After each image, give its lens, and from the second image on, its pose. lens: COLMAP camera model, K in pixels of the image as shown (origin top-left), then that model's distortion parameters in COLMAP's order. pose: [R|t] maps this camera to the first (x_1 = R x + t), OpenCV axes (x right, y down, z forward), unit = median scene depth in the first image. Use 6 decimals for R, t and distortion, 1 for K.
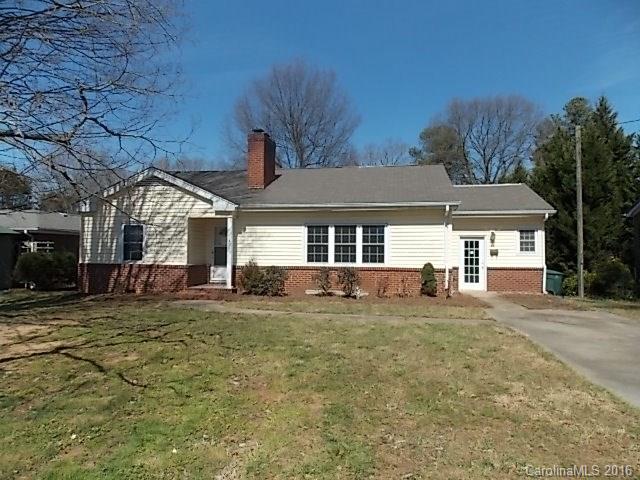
lens RADIAL K [[430.5, 0, 321.4], [0, 430.5, 240.0], [0, 0, 1]] dist [0.008409, 0.003337]
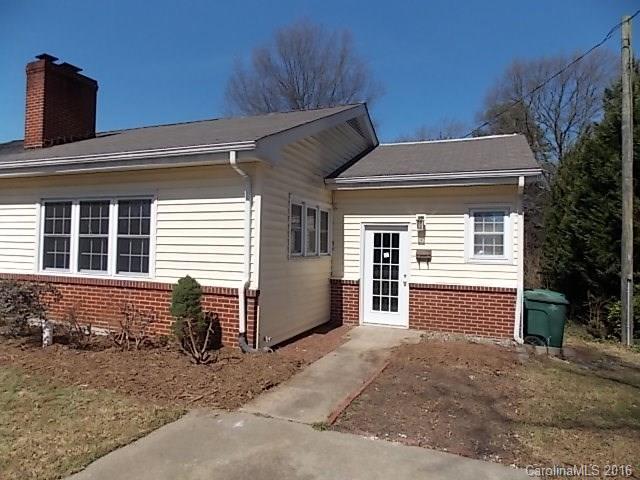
lens RADIAL K [[430.5, 0, 318.7], [0, 430.5, 240.0], [0, 0, 1]] dist [0.008409, 0.003337]
pose [[0.978959, 0.009090, -0.203854, 0.385312], [-0.008127, 0.999952, 0.005560, 0.008138], [0.203895, -0.003786, 0.978985, 0.465118]]
